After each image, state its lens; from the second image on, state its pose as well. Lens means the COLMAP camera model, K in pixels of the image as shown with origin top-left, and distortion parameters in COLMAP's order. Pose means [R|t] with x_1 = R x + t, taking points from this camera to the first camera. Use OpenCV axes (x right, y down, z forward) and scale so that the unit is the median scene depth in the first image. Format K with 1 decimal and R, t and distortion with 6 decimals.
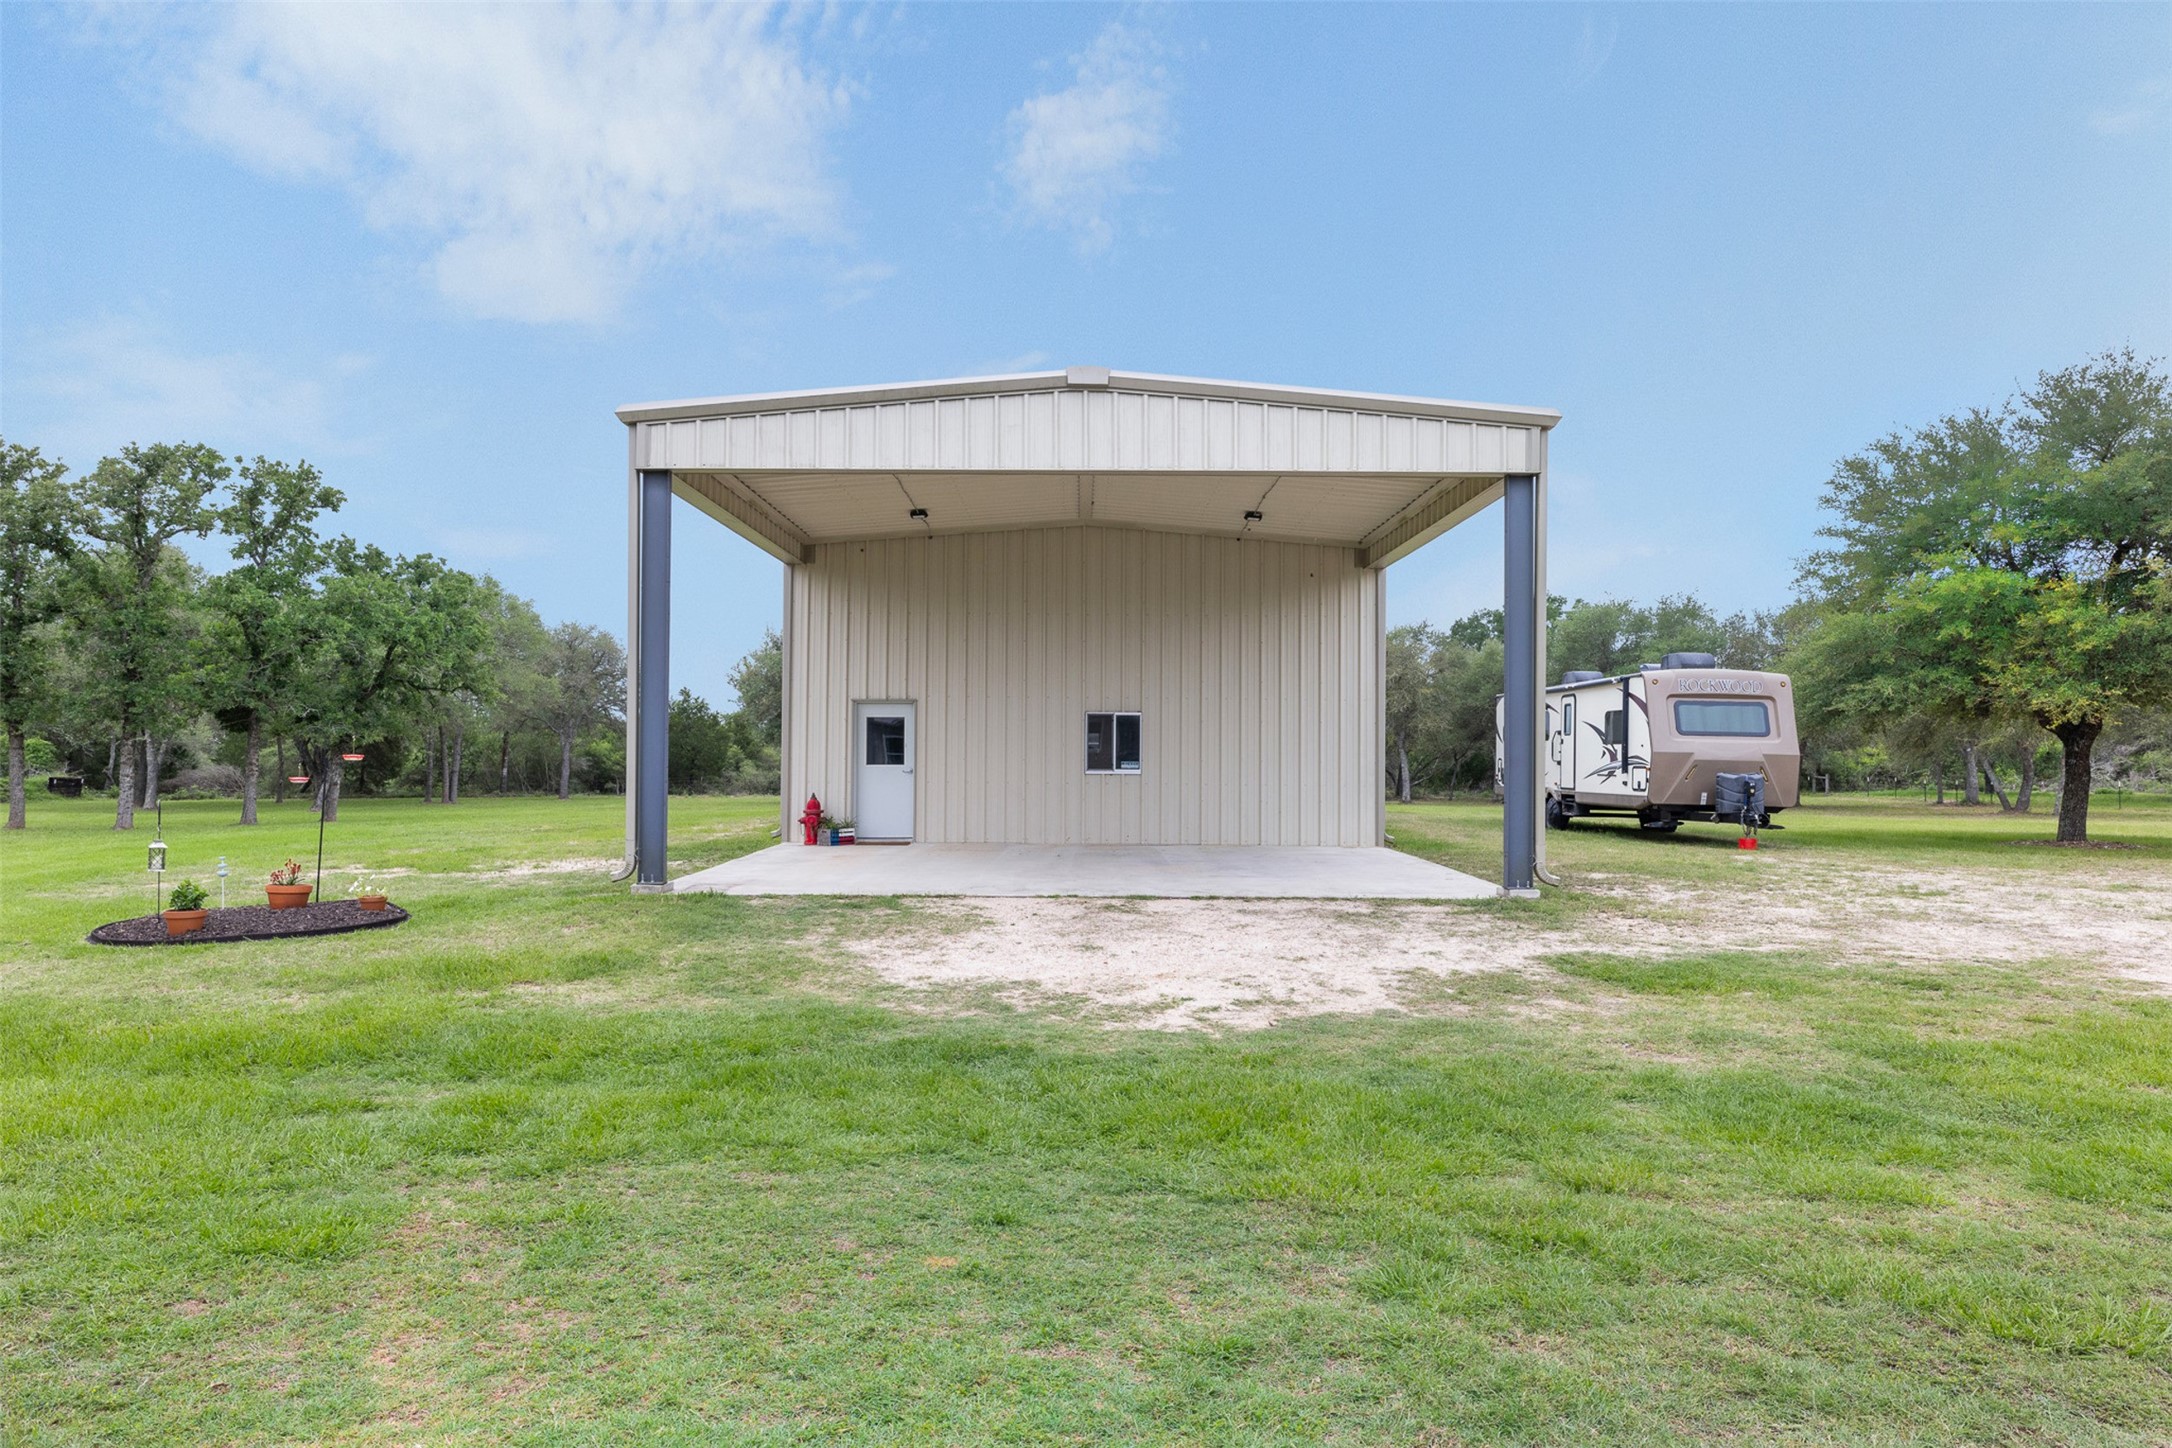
lens RADIAL K [[1376.5, 0, 1086.0], [0, 1376.5, 724.0], [0, 0, 1]] dist [0.002854, 0.000700]
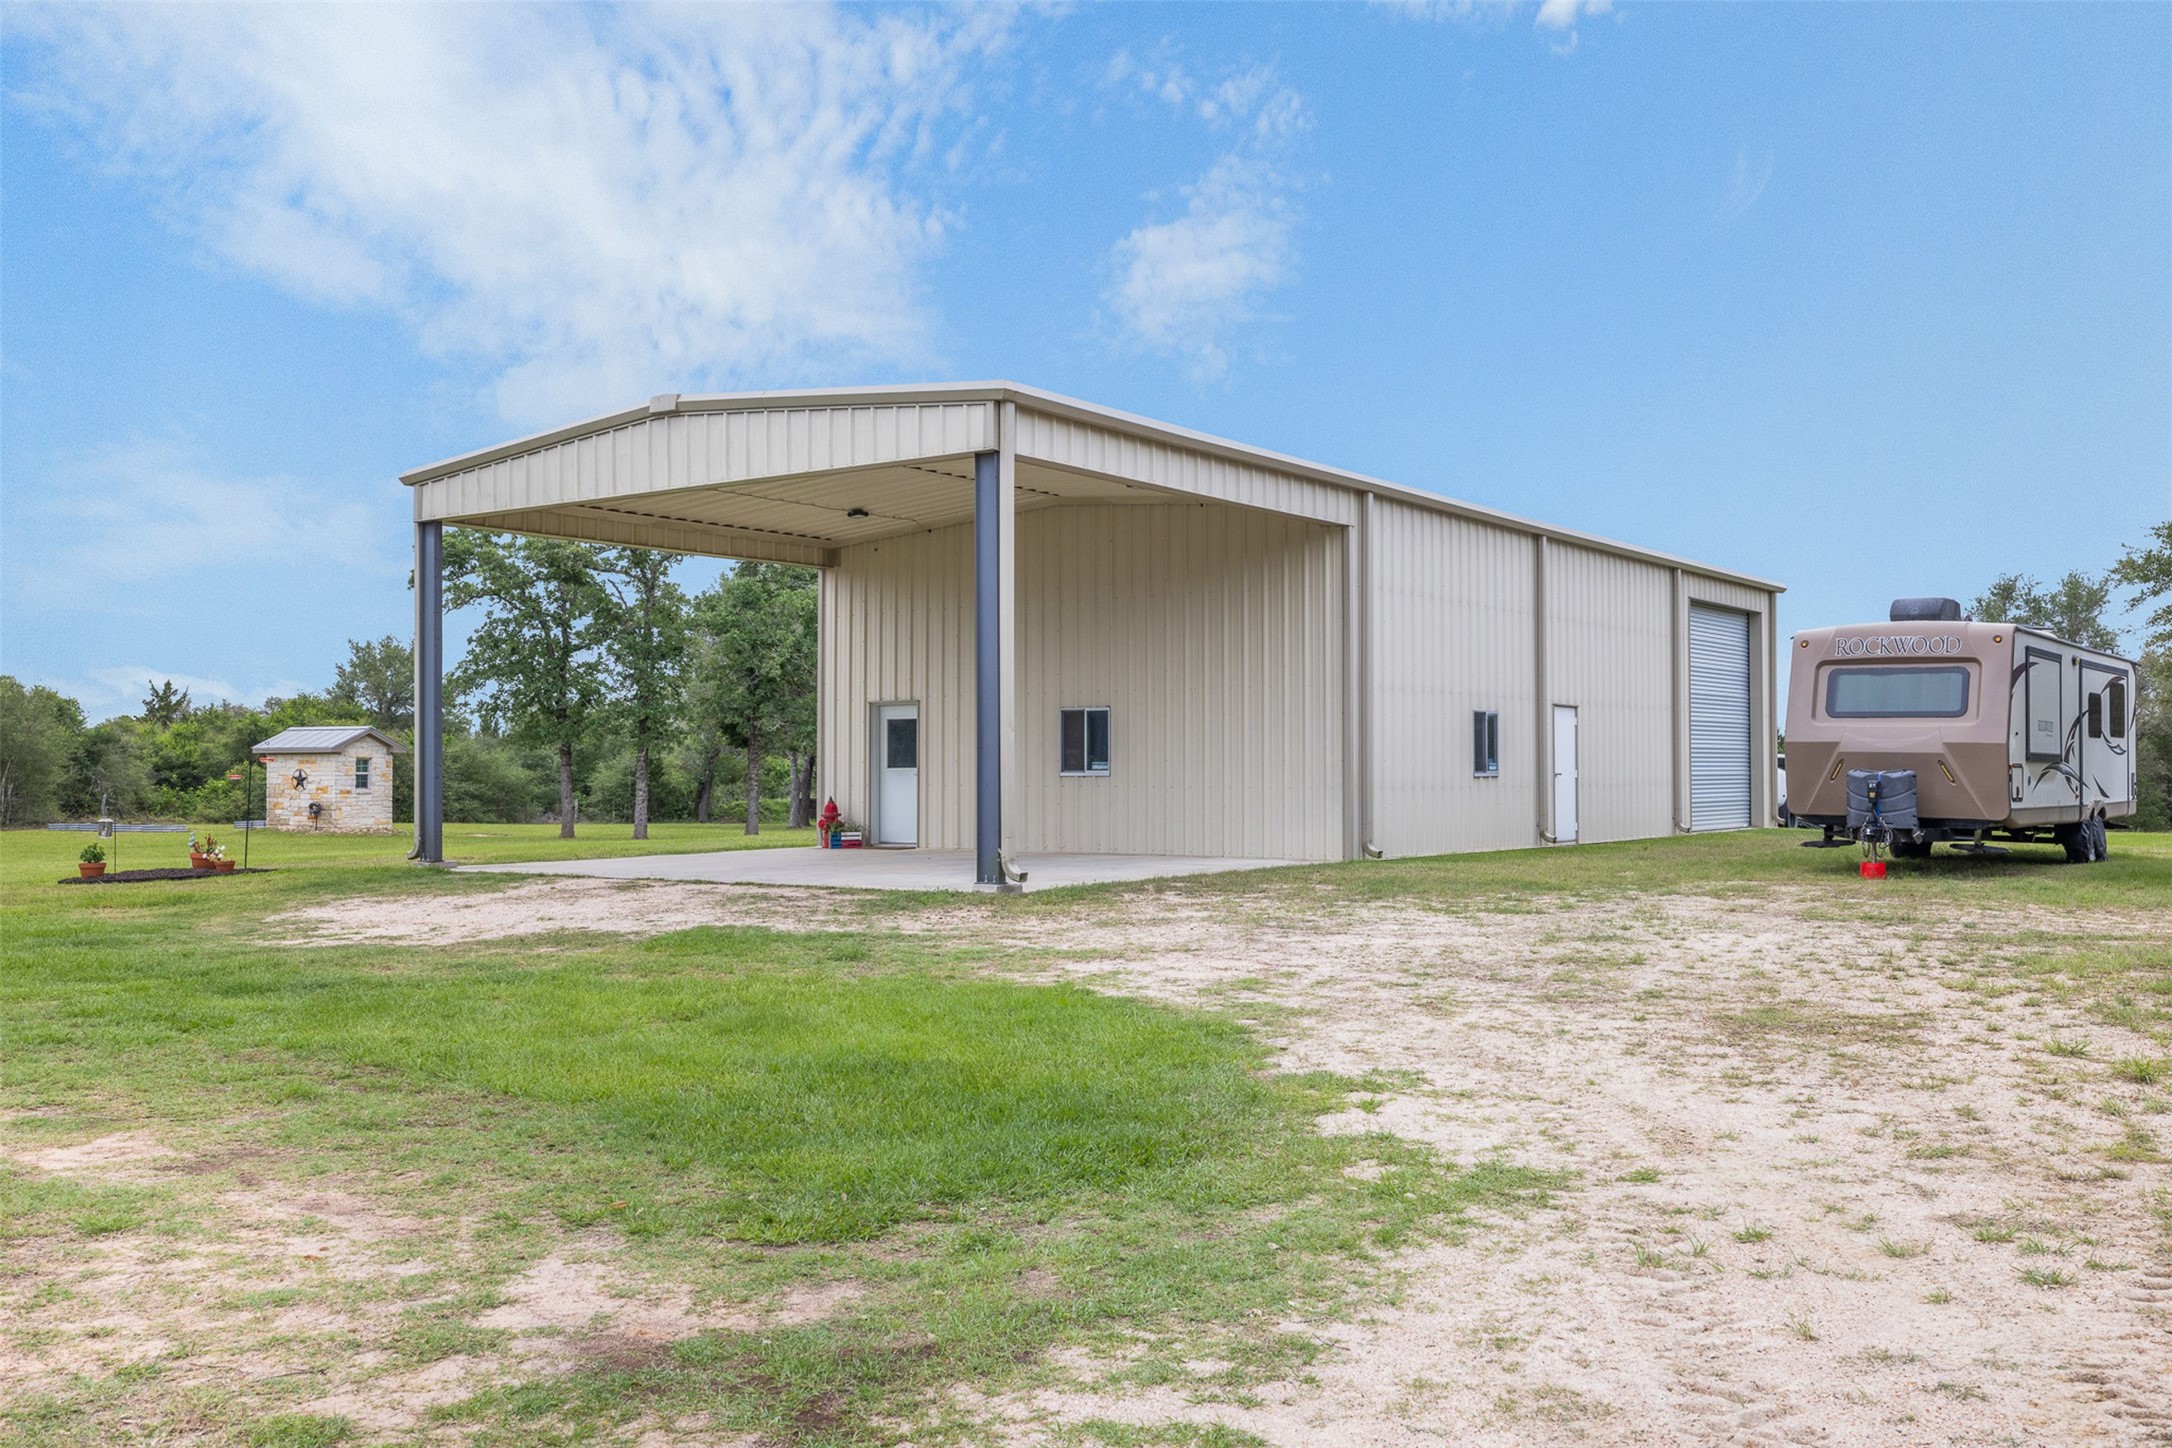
lens RADIAL K [[1965.7, 0, 1086.0], [0, 1965.7, 724.0], [0, 0, 1]] dist [0.067352, -0.000173]
pose [[0.809471, -0.022005, -0.586747, 0.780380], [0.018638, 0.999757, -0.011782, 0.017392], [0.586864, -0.001398, 0.809684, -0.047619]]
